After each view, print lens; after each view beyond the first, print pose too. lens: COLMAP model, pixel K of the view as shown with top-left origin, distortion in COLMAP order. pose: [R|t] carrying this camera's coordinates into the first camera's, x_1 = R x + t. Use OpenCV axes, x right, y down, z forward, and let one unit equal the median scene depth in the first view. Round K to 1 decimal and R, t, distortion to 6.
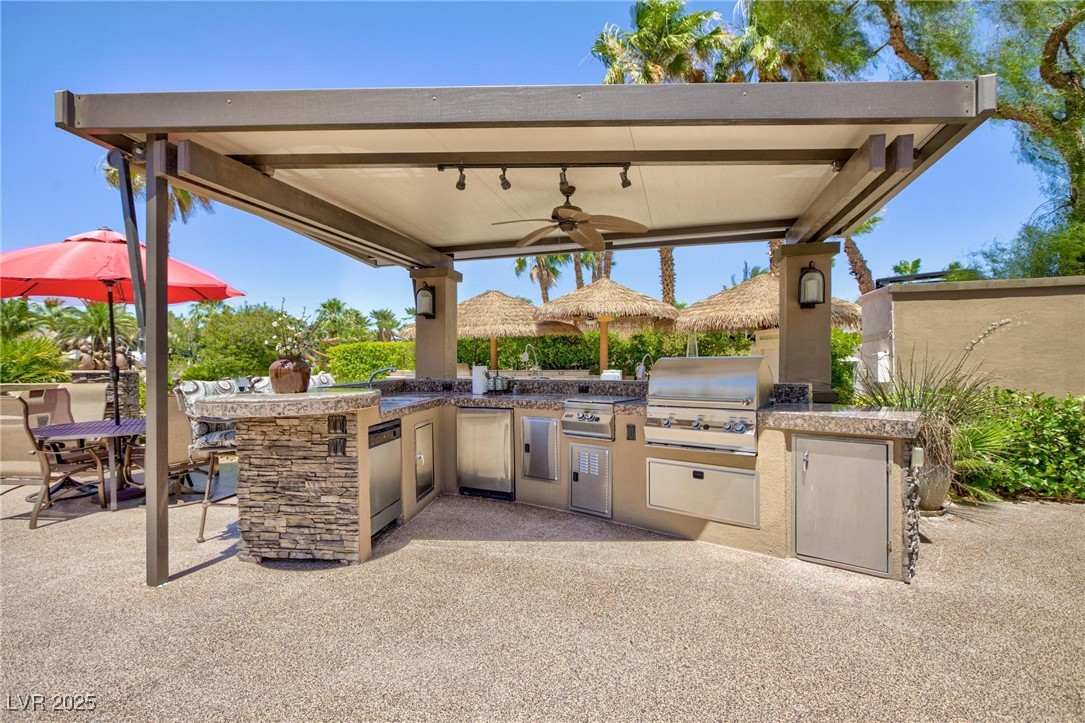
lens RADIAL K [[509.7, 0, 540.1], [0, 509.7, 362.4], [0, 0, 1]] dist [-0.009443, 0.000514]
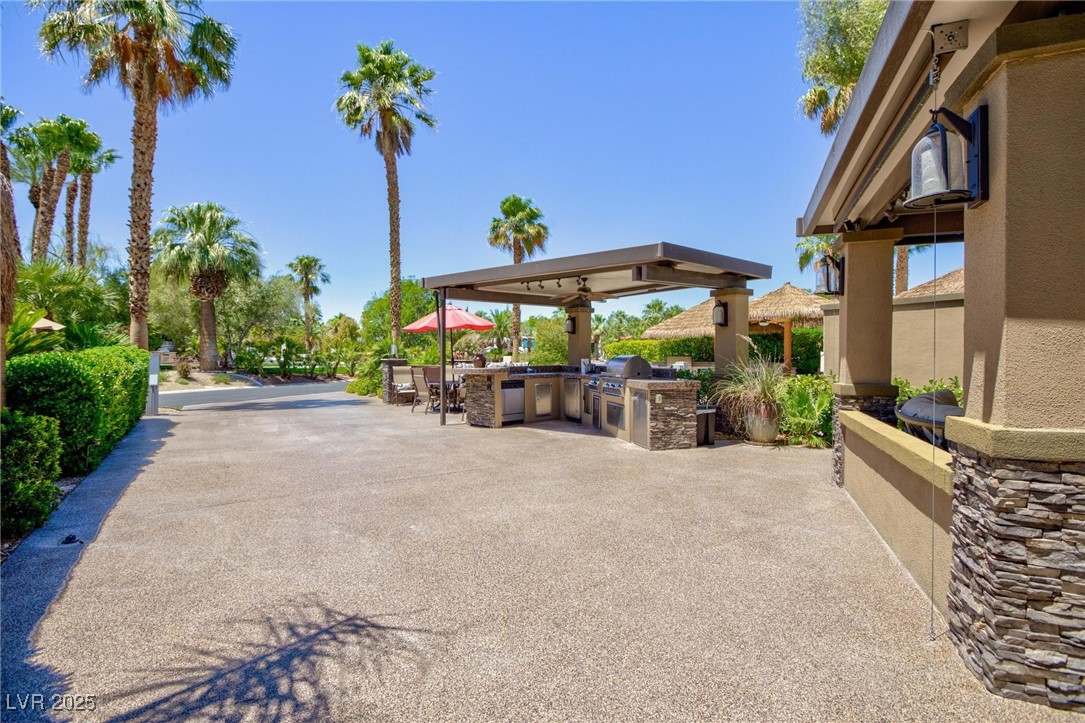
lens RADIAL K [[503.4, 0, 539.6], [0, 503.4, 364.1], [0, 0, 1]] dist [-0.009783, 0.000180]
pose [[0.786785, 0.012614, -0.617099, 1.052725], [-0.000757, 0.999810, 0.019472, -0.011010], [0.617227, -0.014853, 0.786645, -0.704704]]
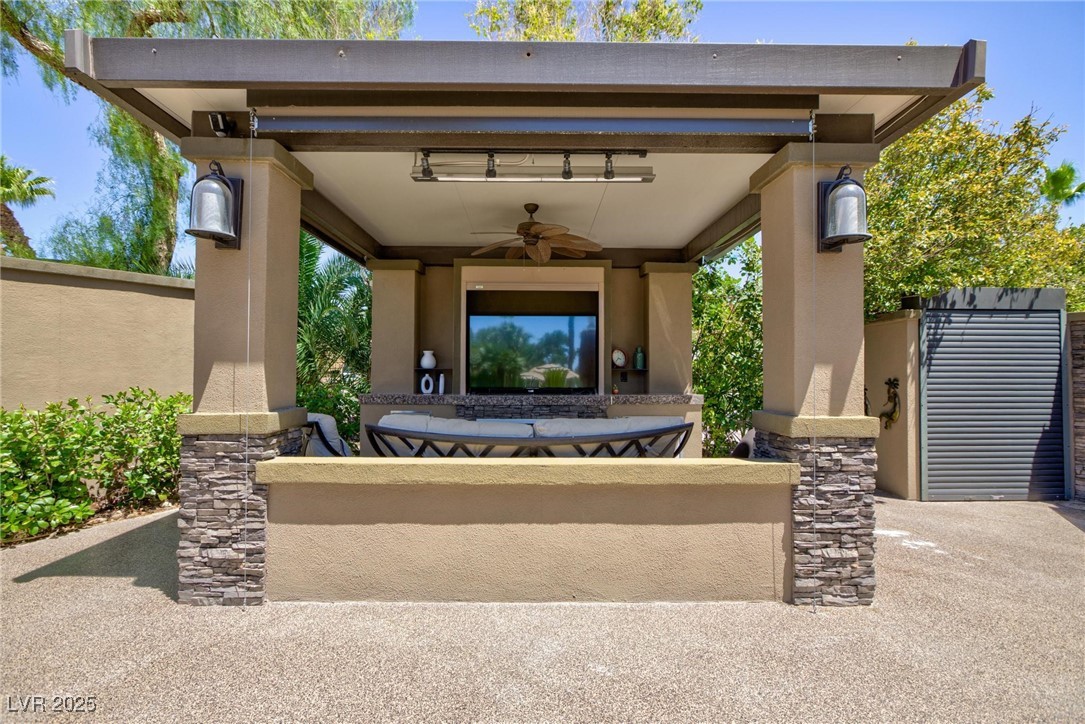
lens RADIAL K [[501.2, 0, 539.3], [0, 501.2, 359.6], [0, 0, 1]] dist [-0.003743, 0.000327]
pose [[0.263834, 0.021430, 0.964330, 0.466585], [-0.011618, 0.999751, -0.019039, -0.003642], [-0.964498, -0.006180, 0.264018, 0.013617]]
